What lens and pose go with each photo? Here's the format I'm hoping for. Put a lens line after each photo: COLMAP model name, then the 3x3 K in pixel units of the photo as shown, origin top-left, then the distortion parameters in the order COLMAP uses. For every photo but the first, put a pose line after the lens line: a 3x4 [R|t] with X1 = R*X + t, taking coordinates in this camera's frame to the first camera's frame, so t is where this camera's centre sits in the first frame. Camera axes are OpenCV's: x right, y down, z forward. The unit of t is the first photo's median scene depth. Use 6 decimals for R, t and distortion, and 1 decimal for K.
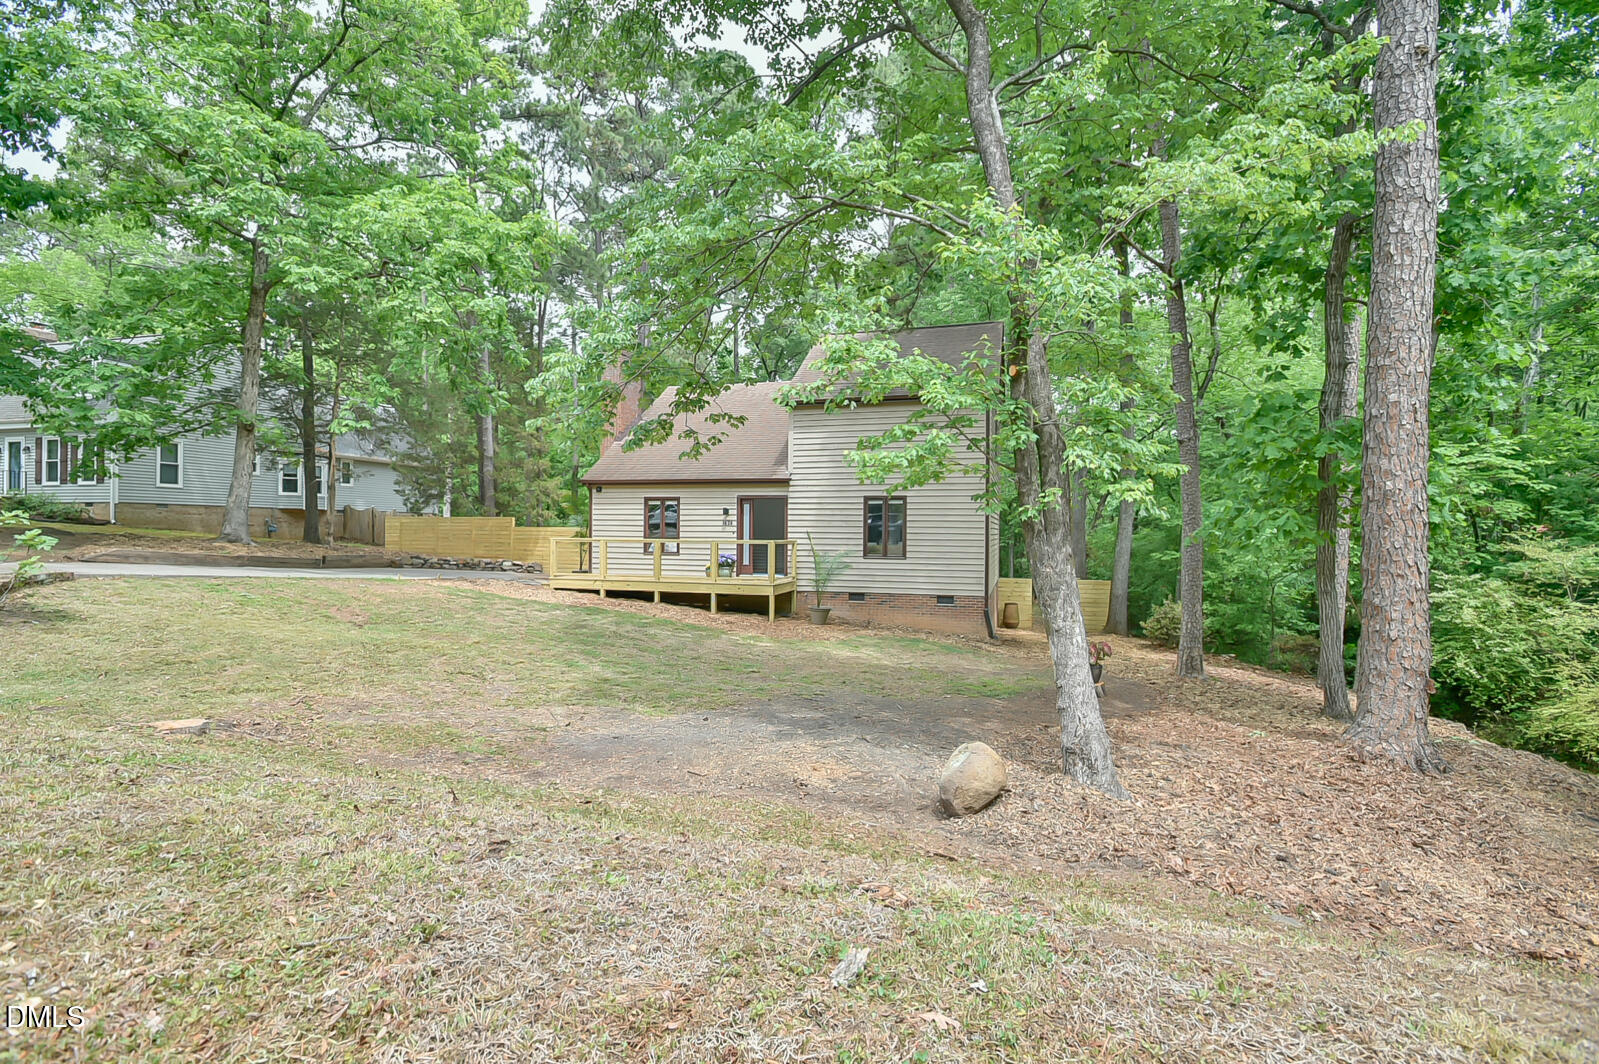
lens RADIAL K [[755.6, 0, 799.5], [0, 755.6, 532.0], [0, 0, 1]] dist [-0.012616, 0.001242]
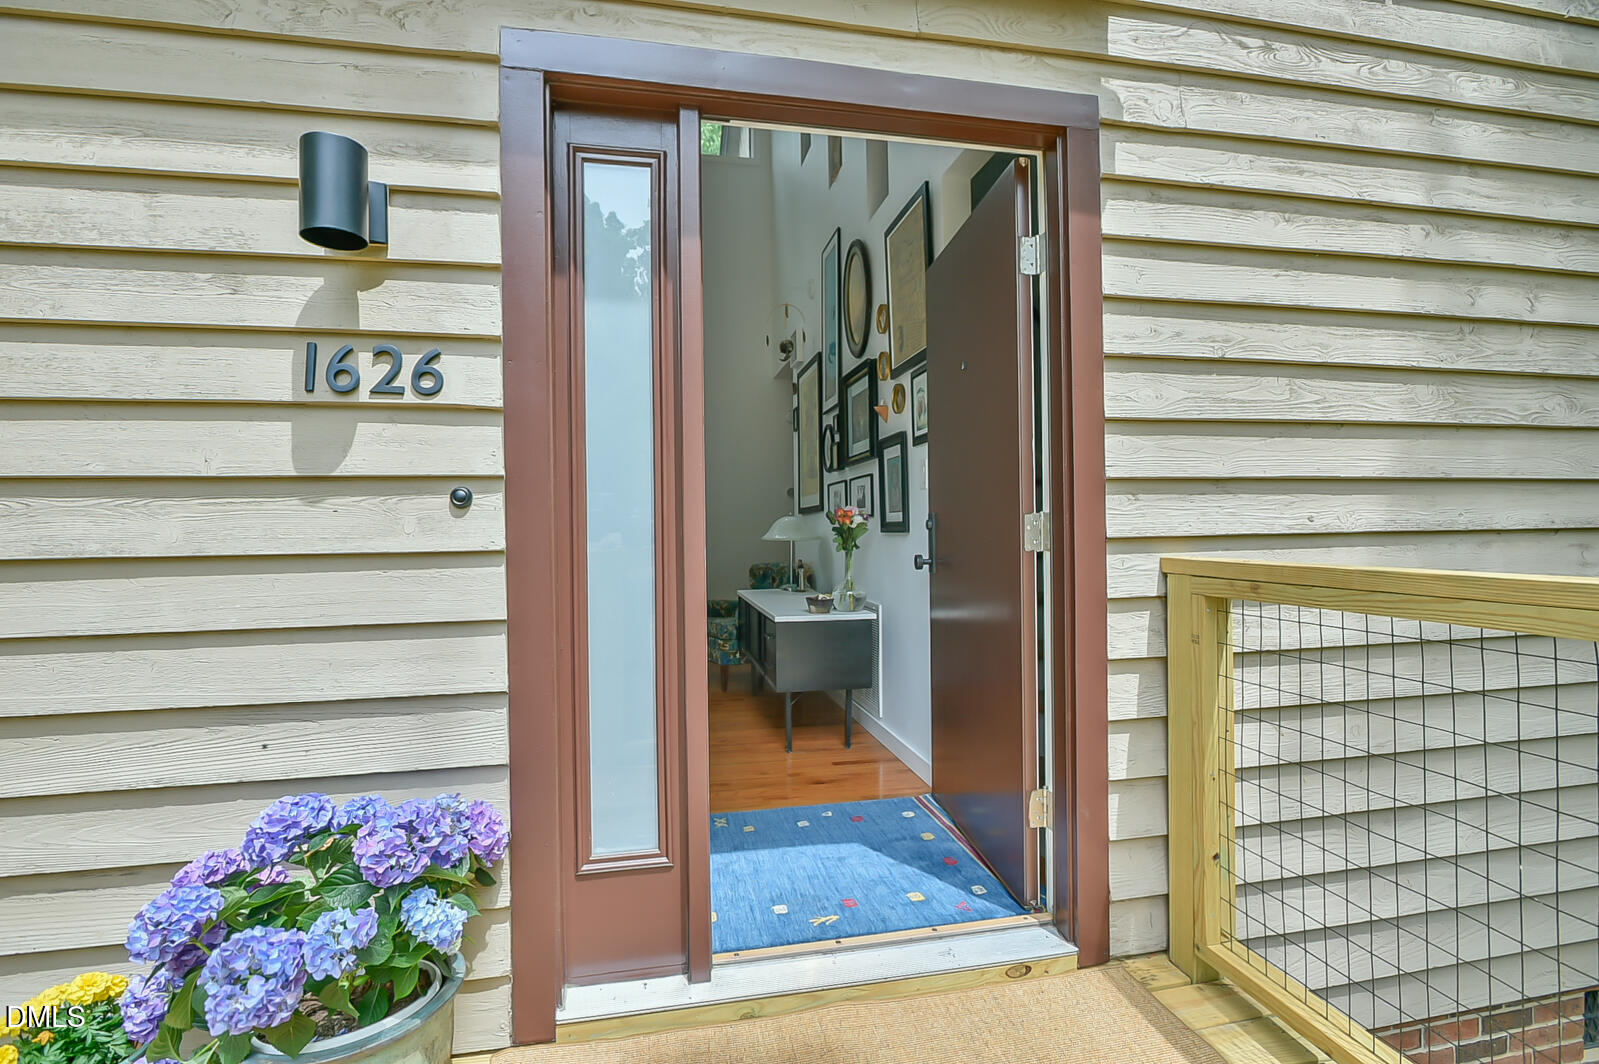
lens RADIAL K [[755.6, 0, 799.5], [0, 755.6, 532.0], [0, 0, 1]] dist [-0.012616, 0.001242]
pose [[0.881283, -0.020118, 0.472160, -0.093040], [0.018104, 0.999797, 0.008810, 0.004699], [-0.472242, 0.000784, 0.881469, 0.910956]]
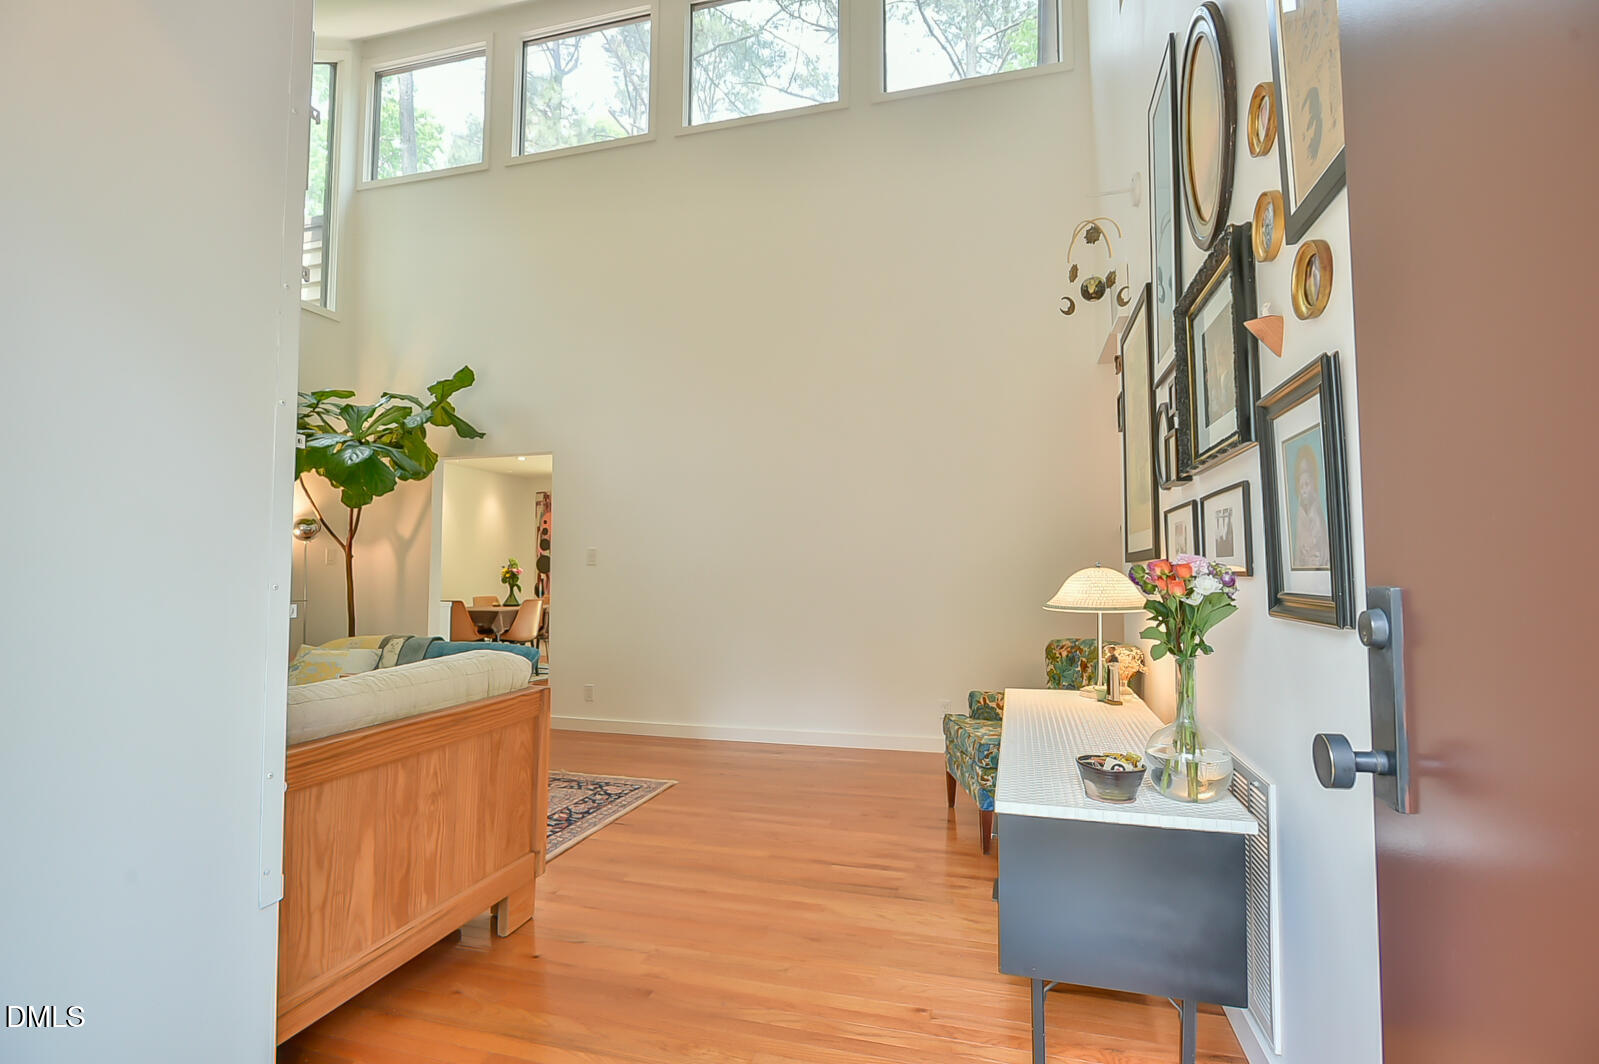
lens RADIAL K [[755.6, 0, 799.5], [0, 755.6, 532.0], [0, 0, 1]] dist [-0.012616, 0.001242]
pose [[0.999786, -0.009347, 0.018467, -0.041986], [0.010268, 0.998673, -0.050458, 0.001764], [-0.017971, 0.050637, 0.998555, 0.982154]]
